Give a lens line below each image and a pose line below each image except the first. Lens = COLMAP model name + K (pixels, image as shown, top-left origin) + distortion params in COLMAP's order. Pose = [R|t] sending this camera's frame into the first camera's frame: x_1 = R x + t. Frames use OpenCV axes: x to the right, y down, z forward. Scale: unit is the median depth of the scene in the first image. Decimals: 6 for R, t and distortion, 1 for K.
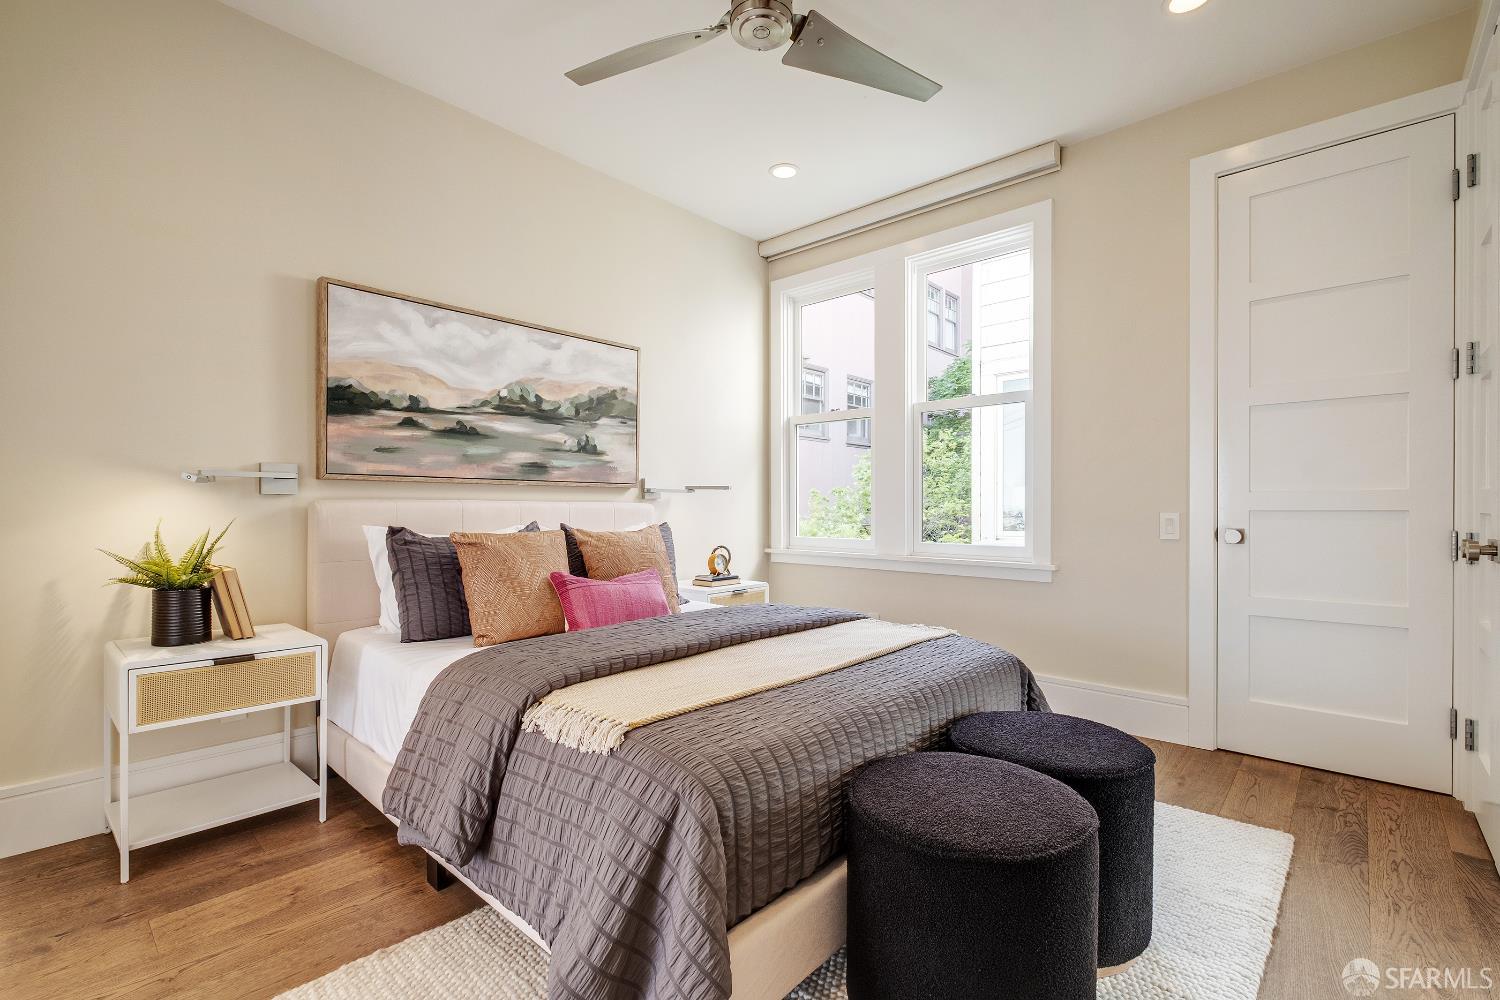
lens RADIAL K [[662.2, 0, 755.3], [0, 662.2, 504.2], [0, 0, 1]] dist [0.001516, -0.002003]
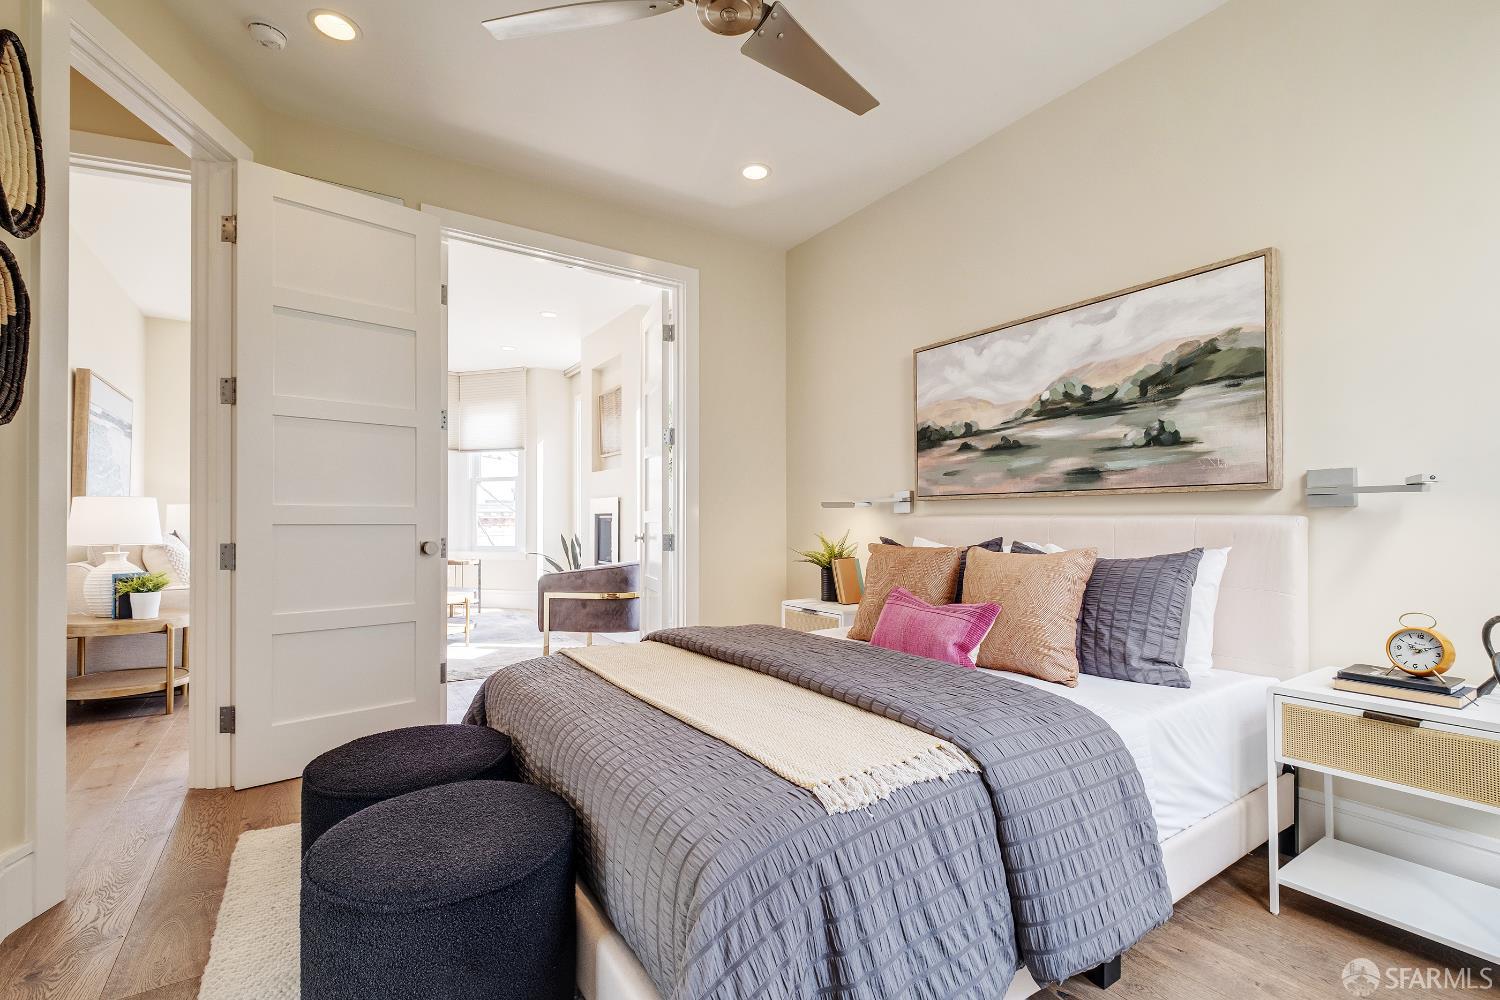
lens RADIAL K [[662.2, 0, 756.8], [0, 662.2, 512.7], [0, 0, 1]] dist [0.001516, -0.002003]
pose [[-0.248180, -0.014935, -0.968599, 0.588004], [0.001926, 0.999872, -0.015911, 0.005267], [0.968712, -0.005815, -0.248120, 0.837407]]
